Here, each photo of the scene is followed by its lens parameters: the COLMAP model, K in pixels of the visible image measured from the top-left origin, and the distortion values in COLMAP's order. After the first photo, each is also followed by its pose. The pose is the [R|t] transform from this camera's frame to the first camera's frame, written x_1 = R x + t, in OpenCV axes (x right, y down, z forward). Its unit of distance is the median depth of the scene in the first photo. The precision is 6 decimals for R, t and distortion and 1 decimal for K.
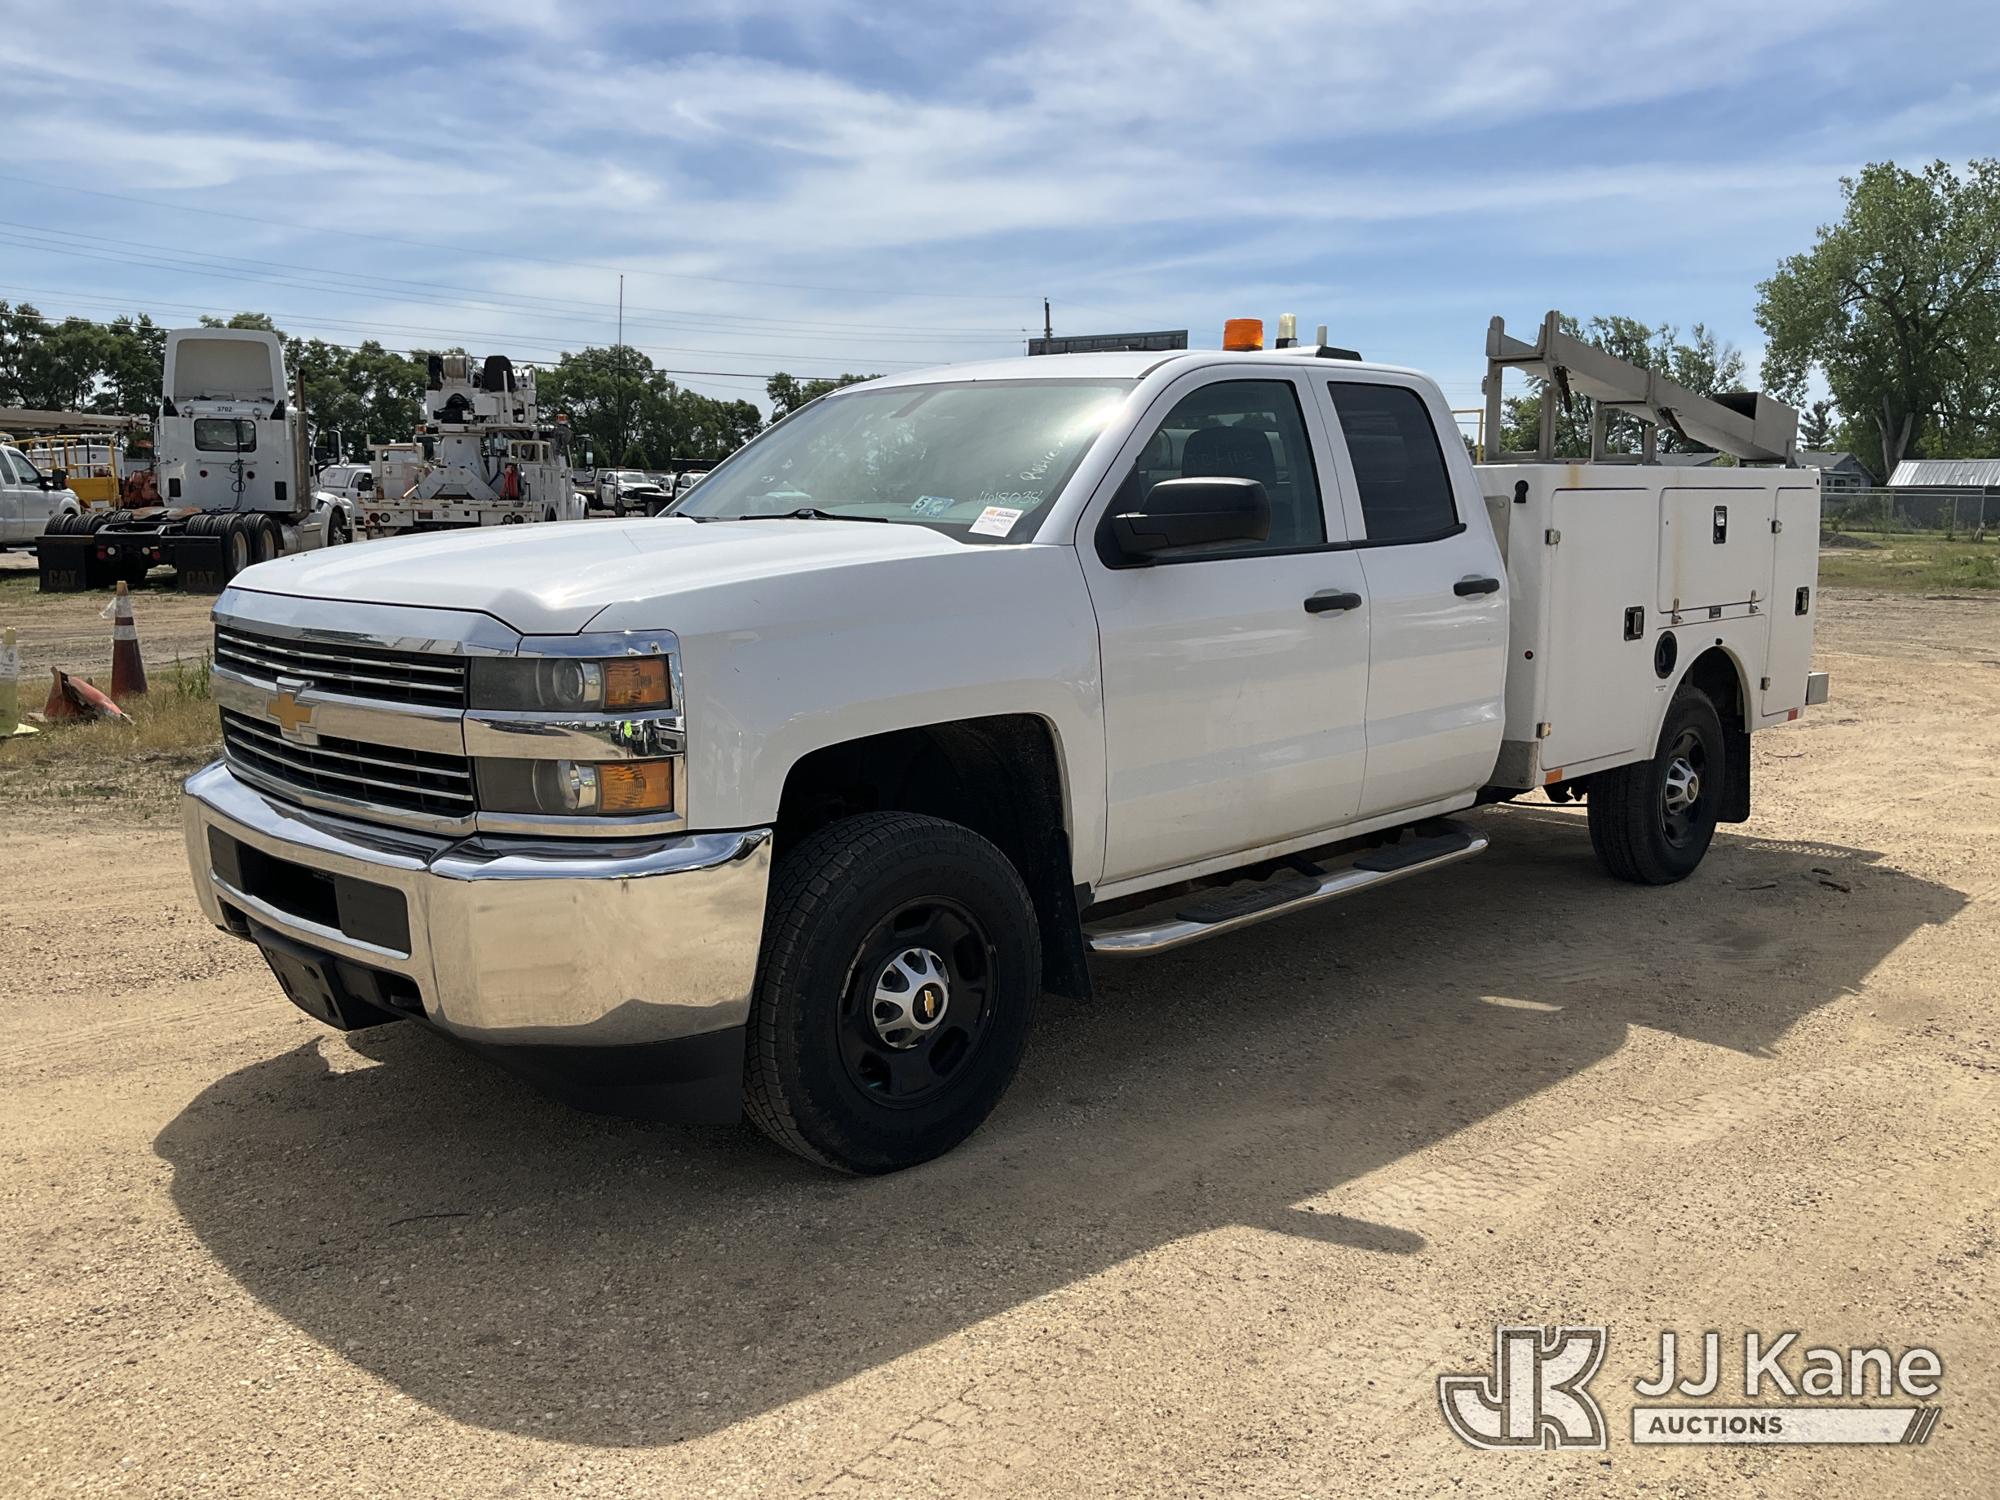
lens RADIAL K [[1807.4, 0, 1012.4], [0, 1807.4, 744.1], [0, 0, 1]] dist [0.016763, 0.000000]
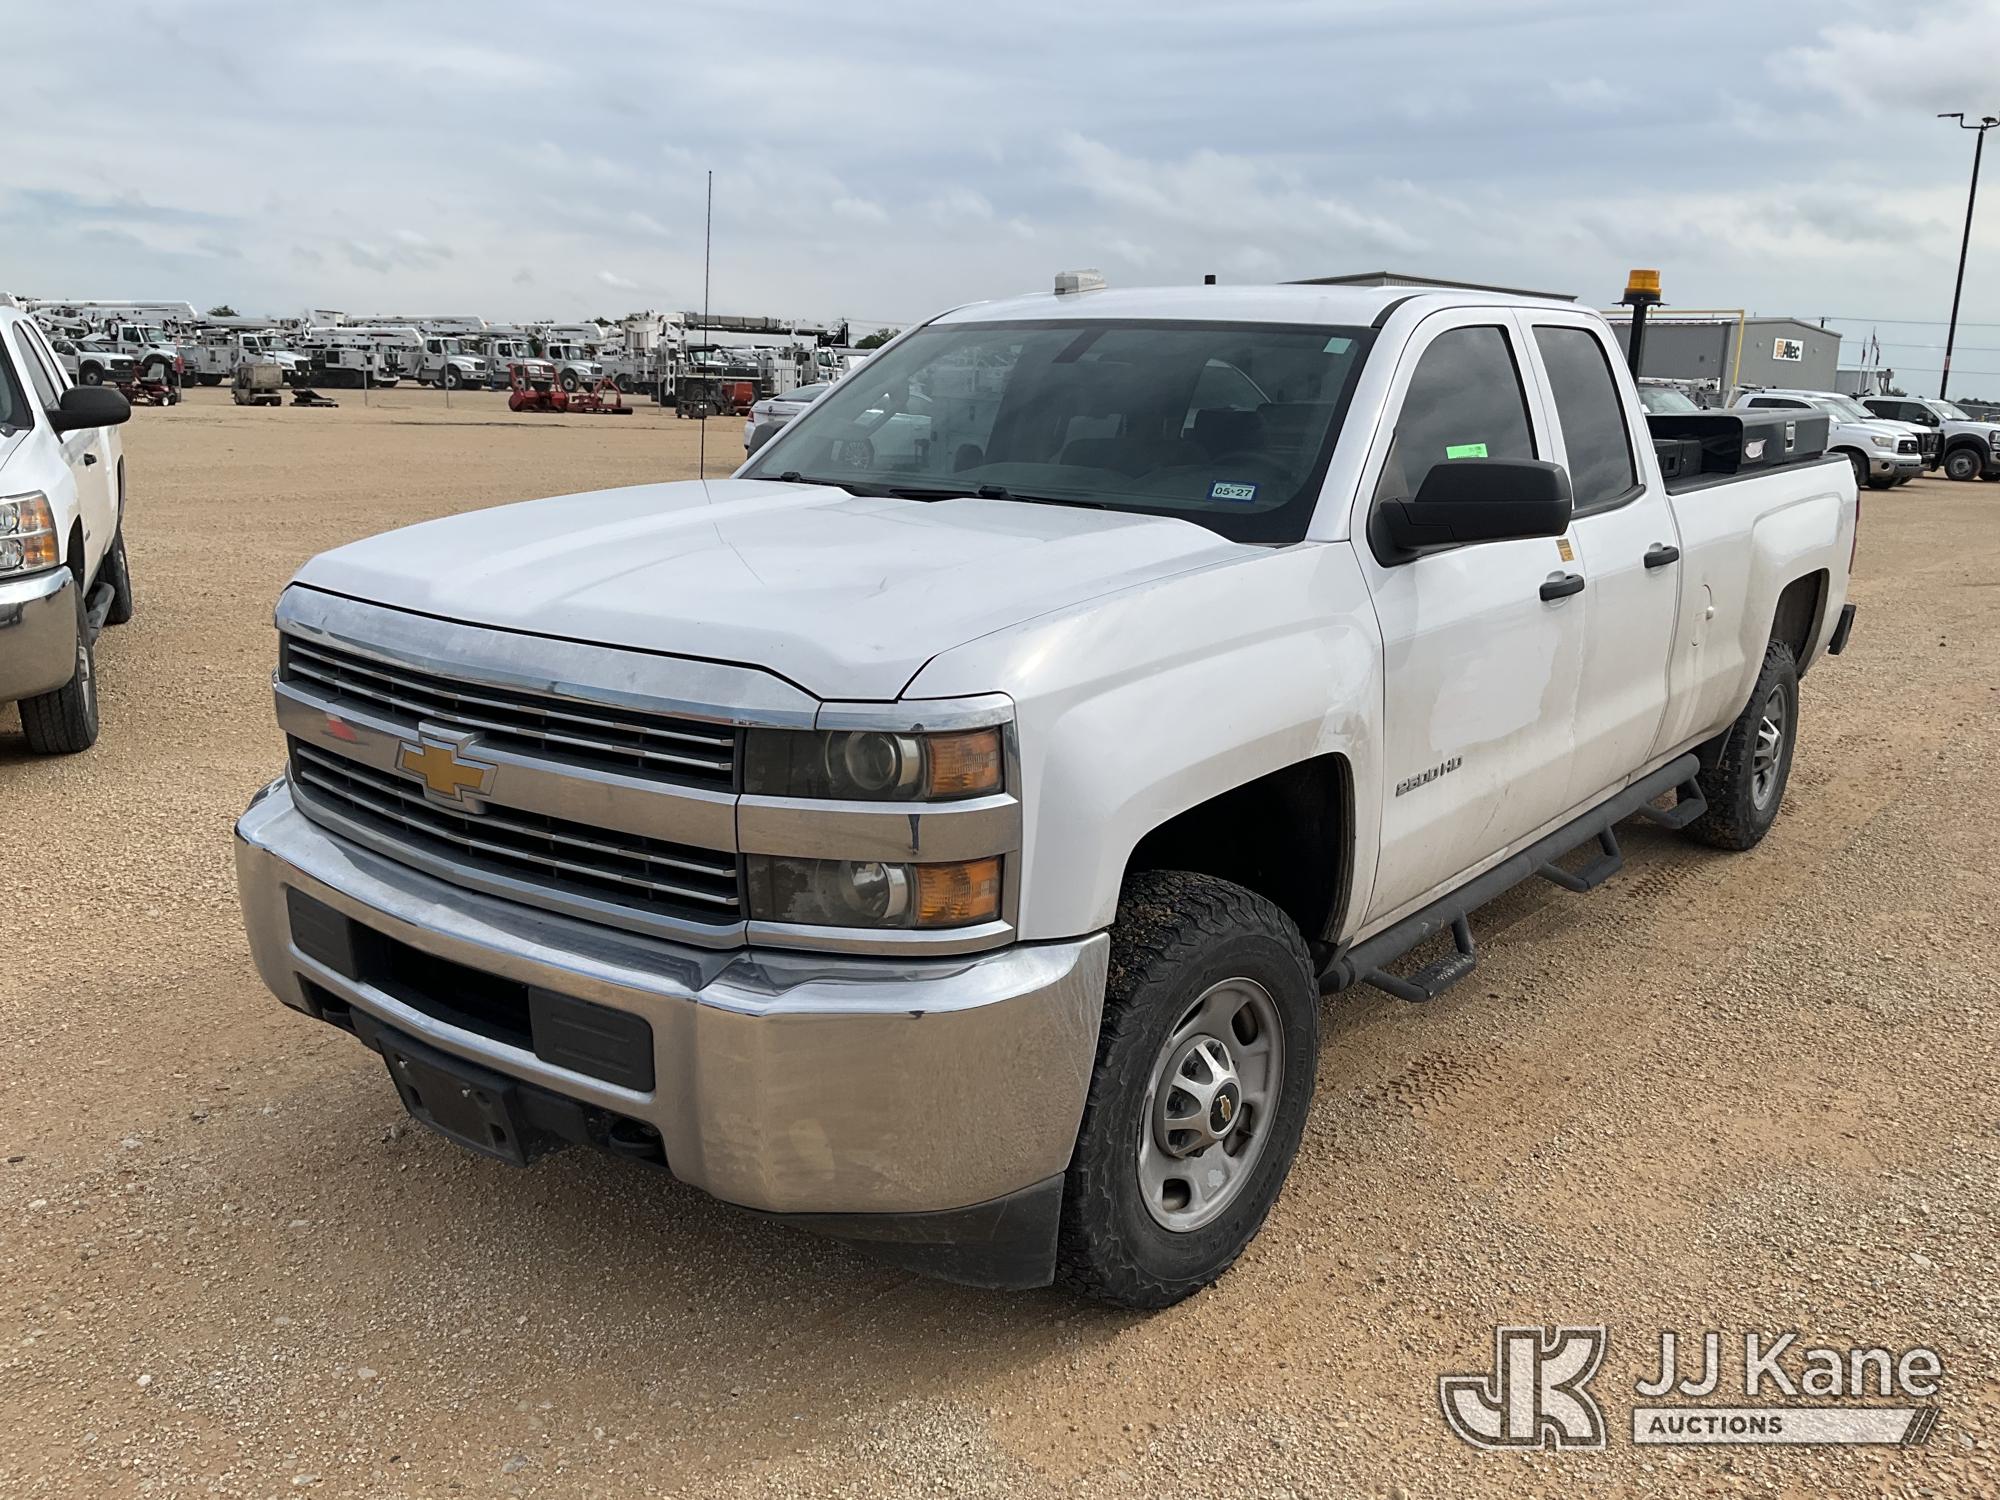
lens RADIAL K [[1807.4, 0, 1002.6], [0, 1807.4, 762.1], [0, 0, 1]] dist [0.016763, 0.000000]
pose [[0.992694, -0.008697, 0.120344, -0.255484], [-0.001794, 0.996225, 0.086793, -0.090005], [-0.120644, -0.086375, 0.988931, 0.202970]]
